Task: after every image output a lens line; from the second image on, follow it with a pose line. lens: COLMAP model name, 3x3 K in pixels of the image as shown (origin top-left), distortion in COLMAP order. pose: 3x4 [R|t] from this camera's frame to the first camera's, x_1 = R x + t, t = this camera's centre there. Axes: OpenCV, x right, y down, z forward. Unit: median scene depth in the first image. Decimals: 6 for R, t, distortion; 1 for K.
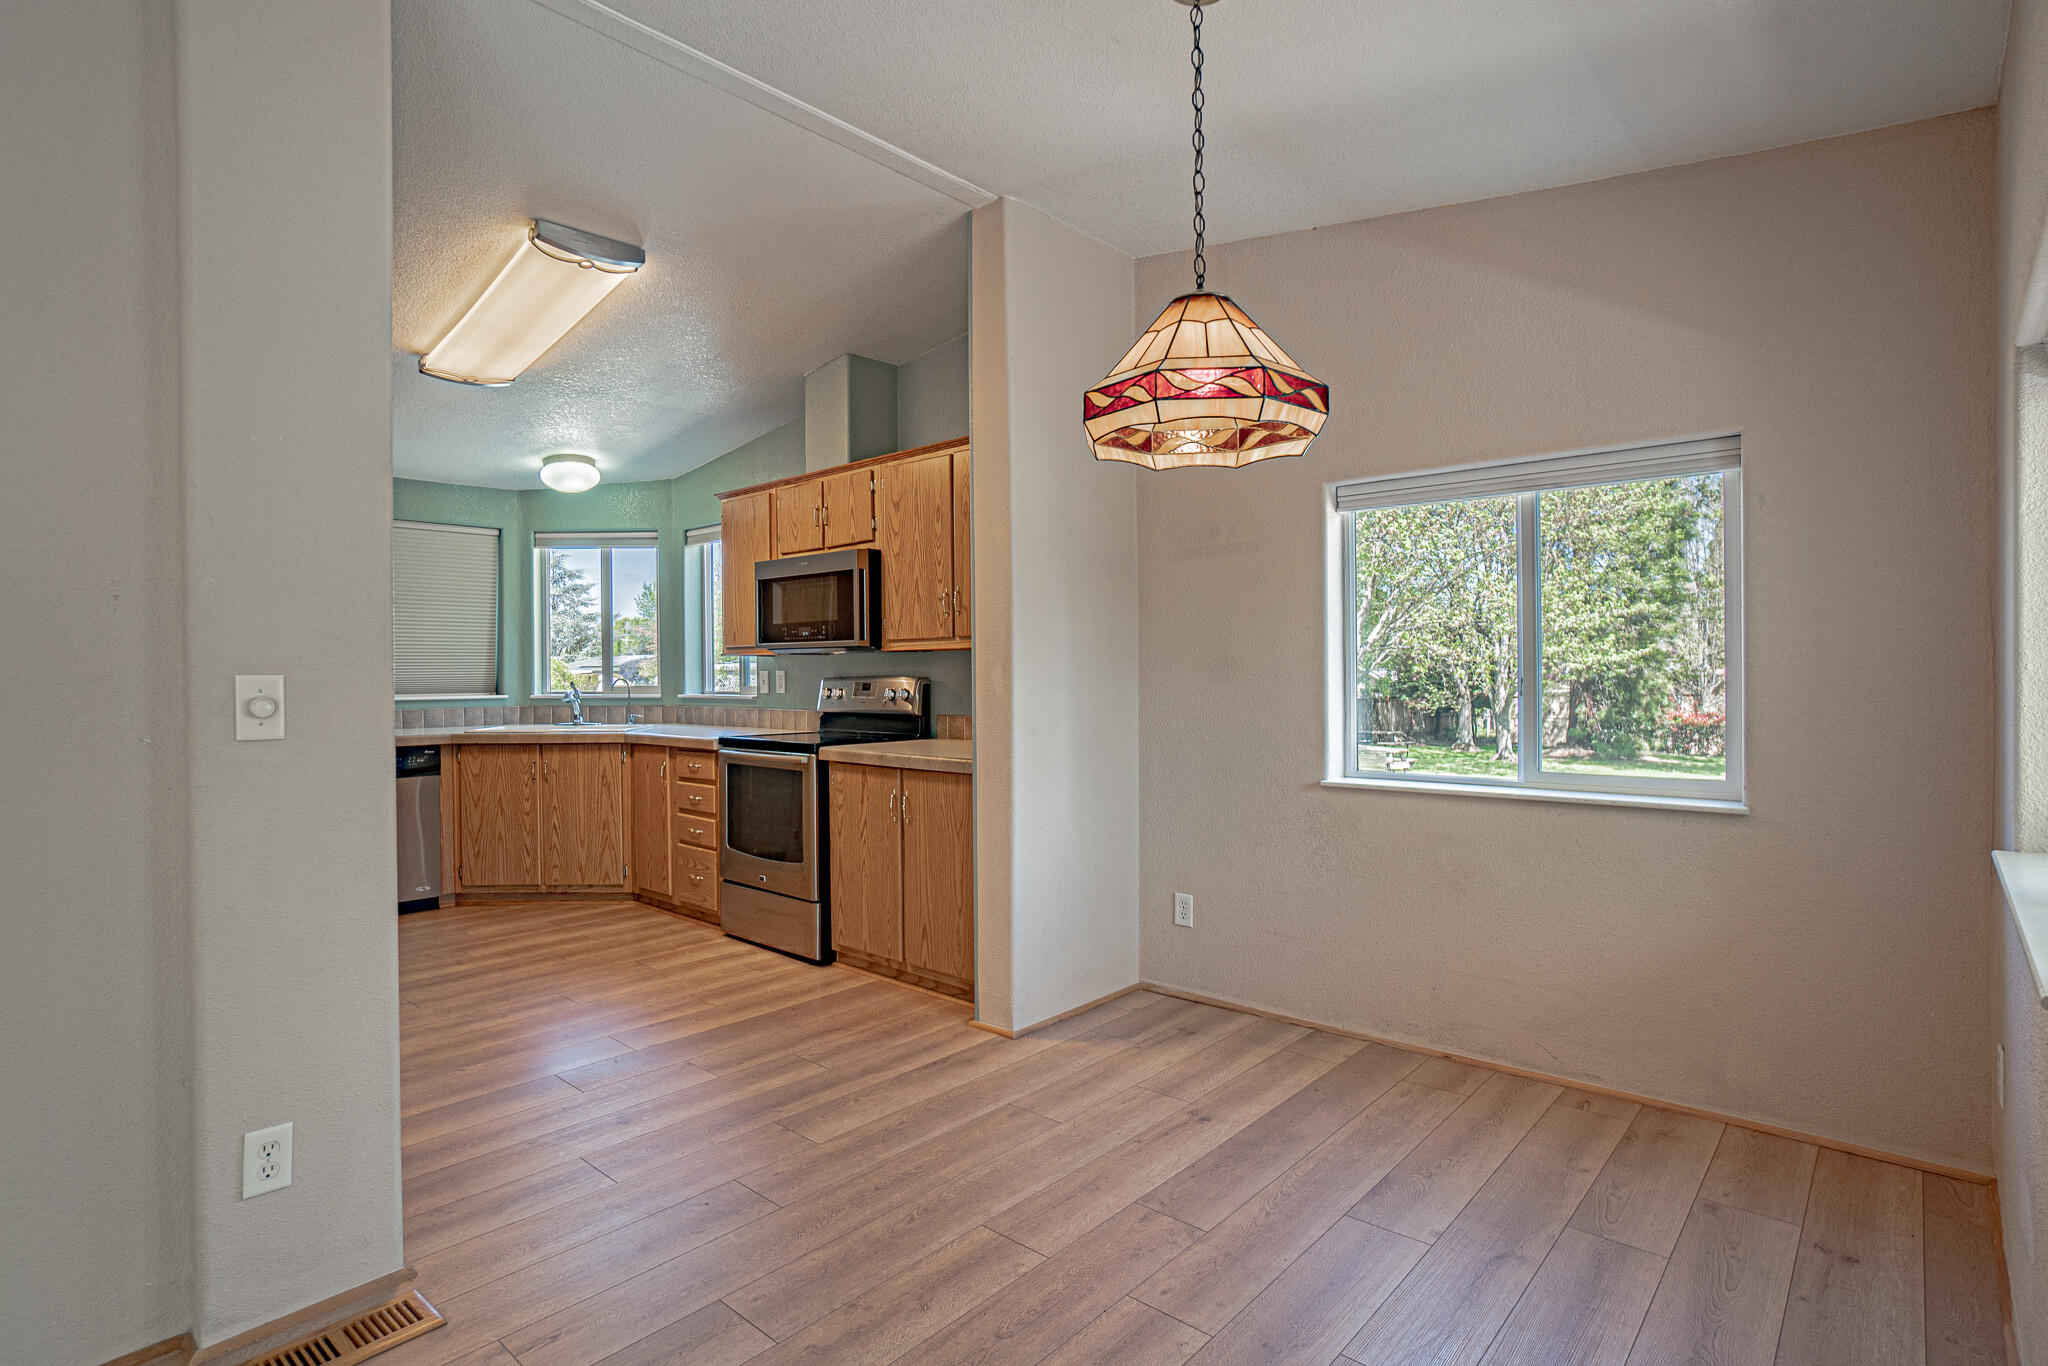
lens RADIAL K [[1024.6, 0, 1024.0], [0, 1024.6, 683.0], [0, 0, 1]] dist [-0.054313, 0.026708]
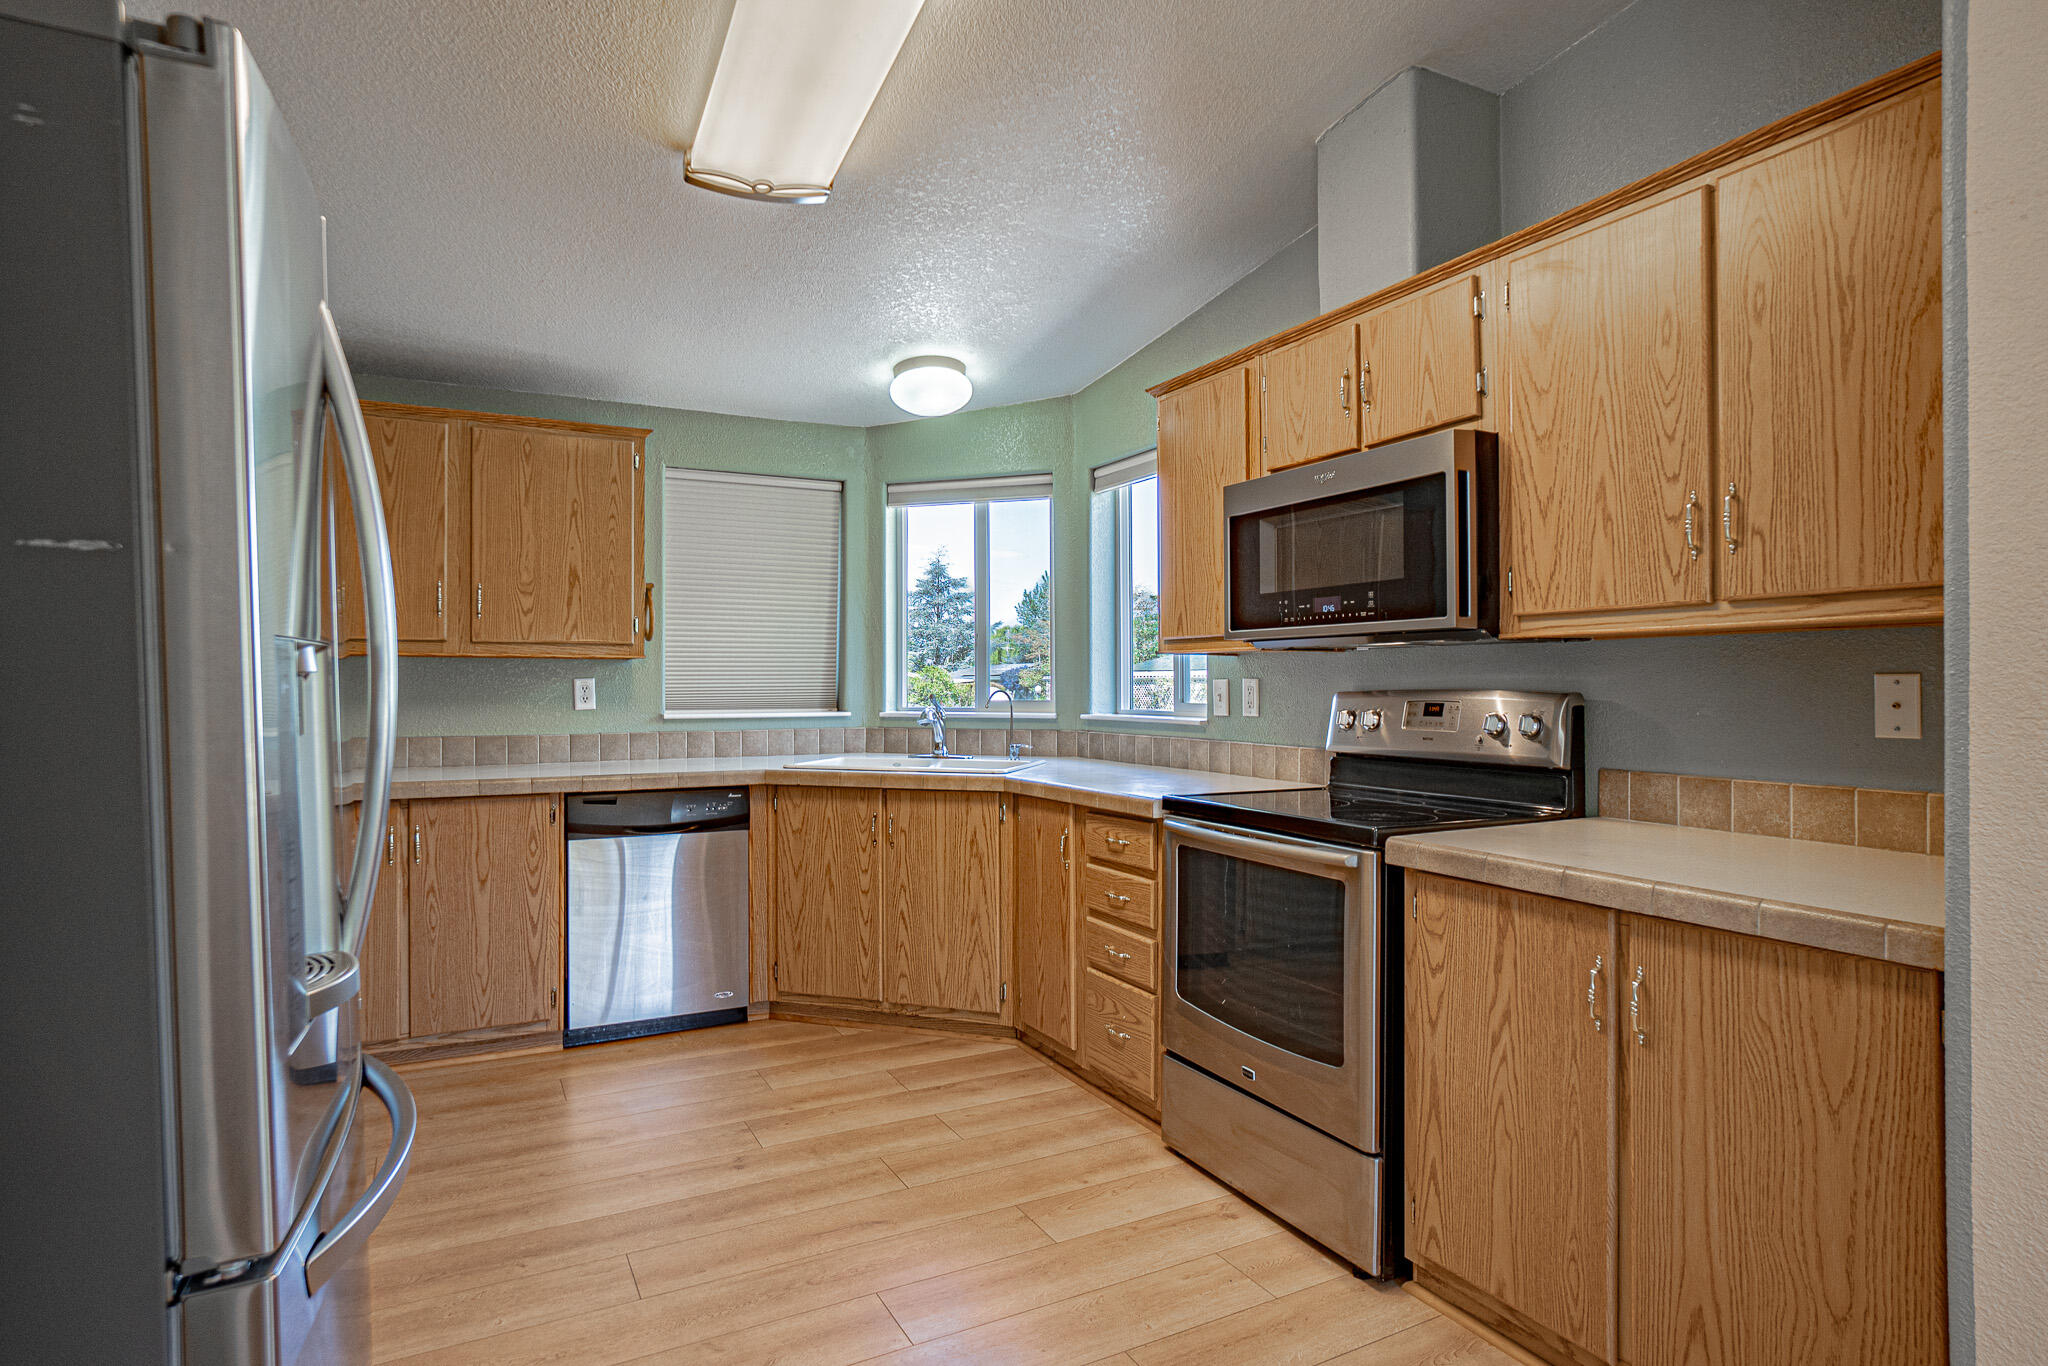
lens RADIAL K [[1094.8, 0, 1018.0], [0, 1094.8, 684.3], [0, 0, 1]] dist [-0.038764, 0.023884]
pose [[0.935031, 0.004394, -0.354539, -0.170806], [-0.007503, 0.999945, -0.007394, -0.003823], [0.354487, 0.009574, 0.935012, 0.433931]]
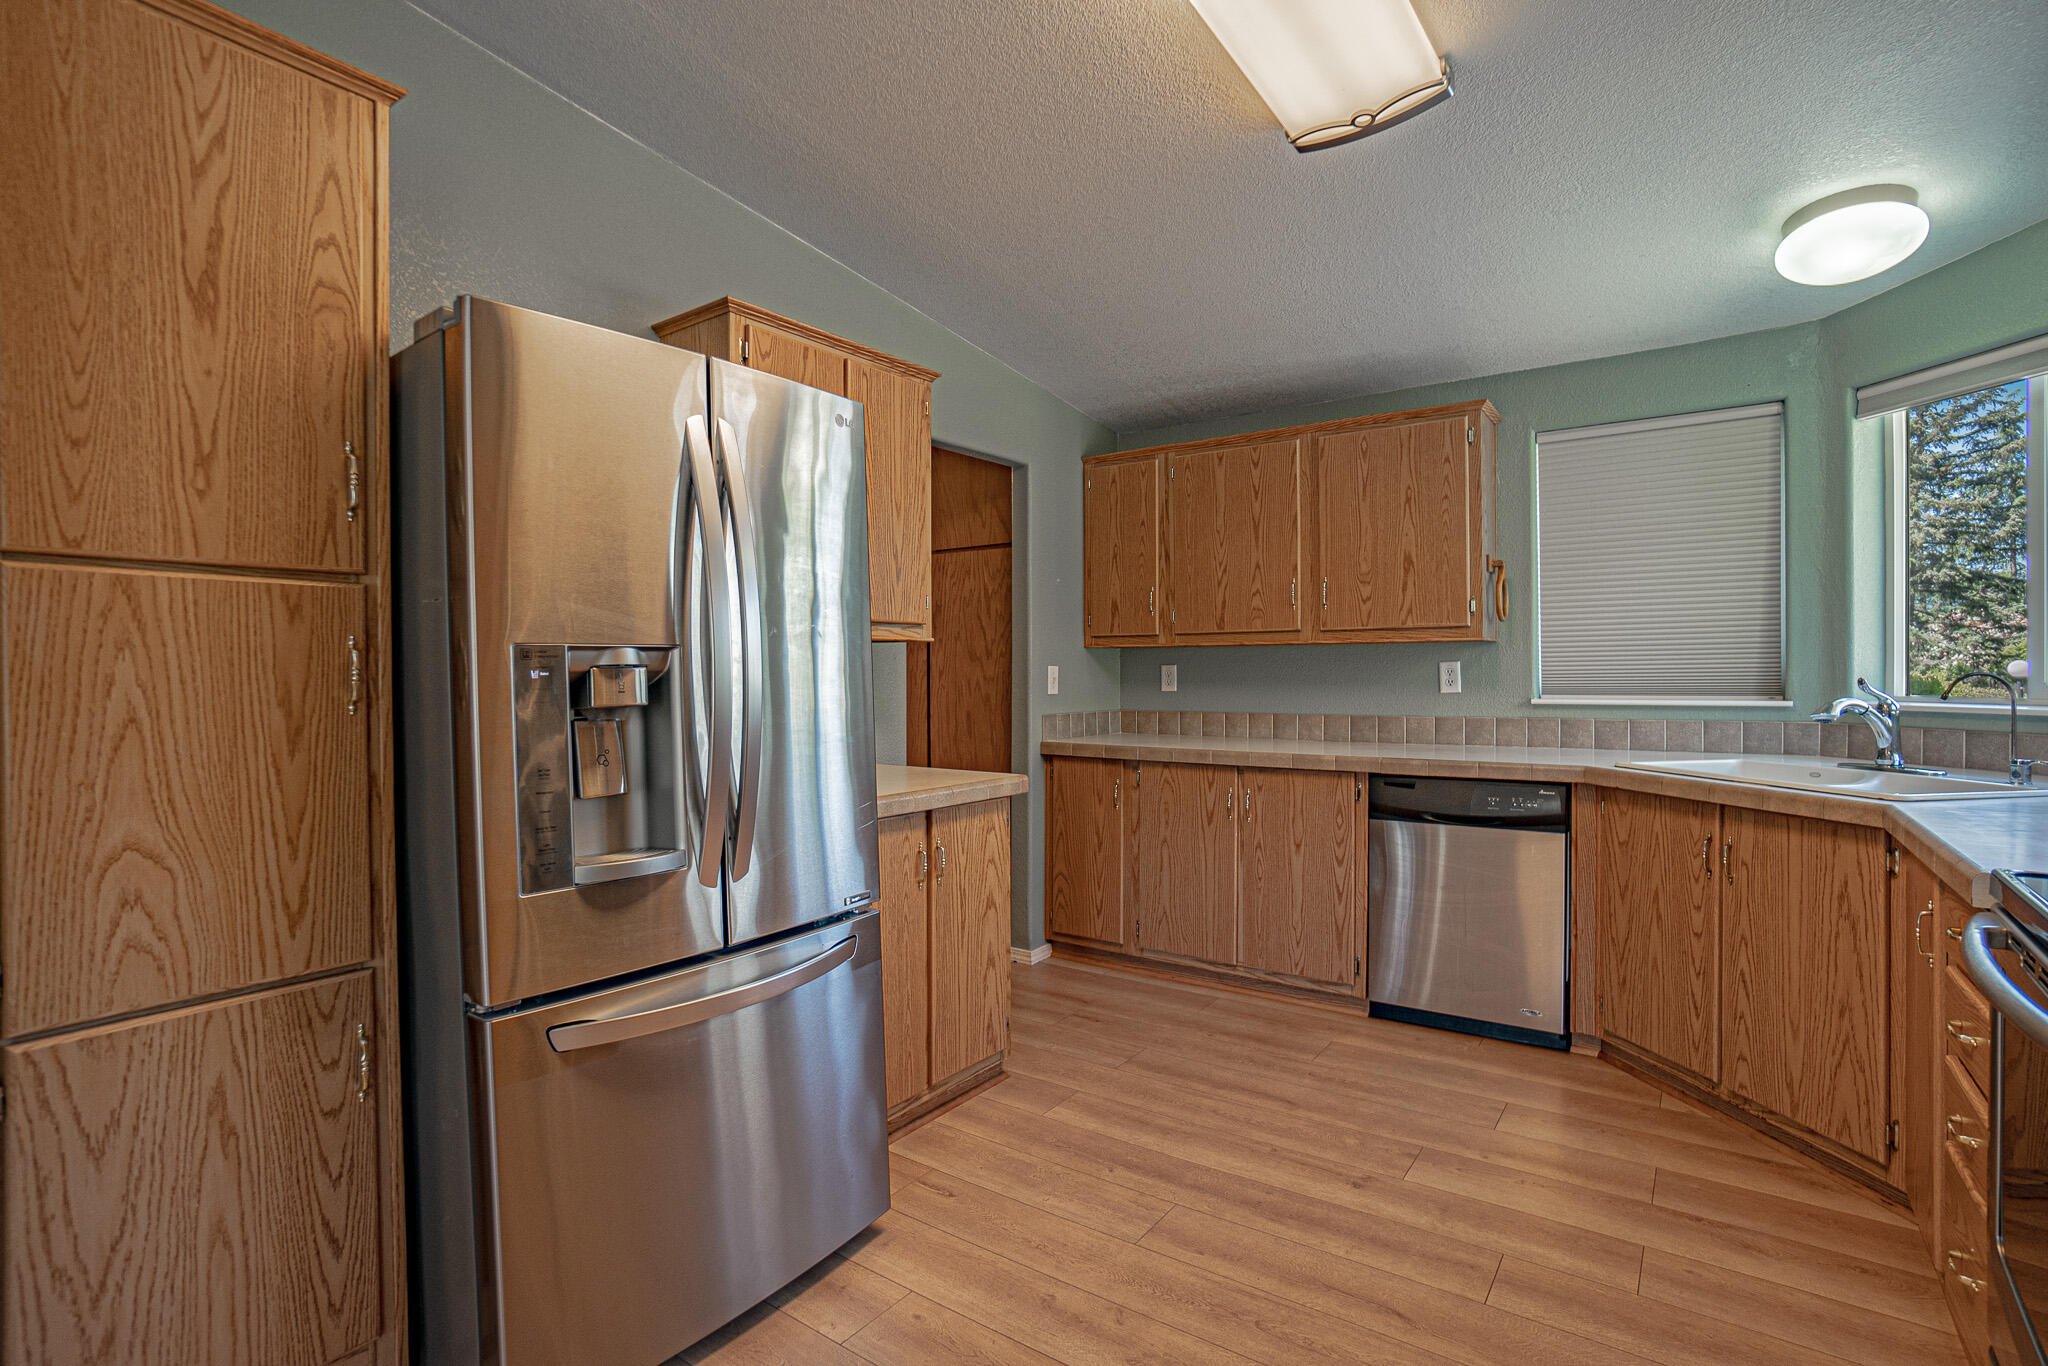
lens RADIAL K [[988.5, 0, 1012.3], [0, 988.5, 682.6], [0, 0, 1]] dist [-0.059088, 0.027429]
pose [[0.091036, 0.013930, -0.995750, -0.045048], [-0.002133, 0.999903, 0.013793, -0.005961], [0.995845, 0.000868, 0.091057, 0.727921]]
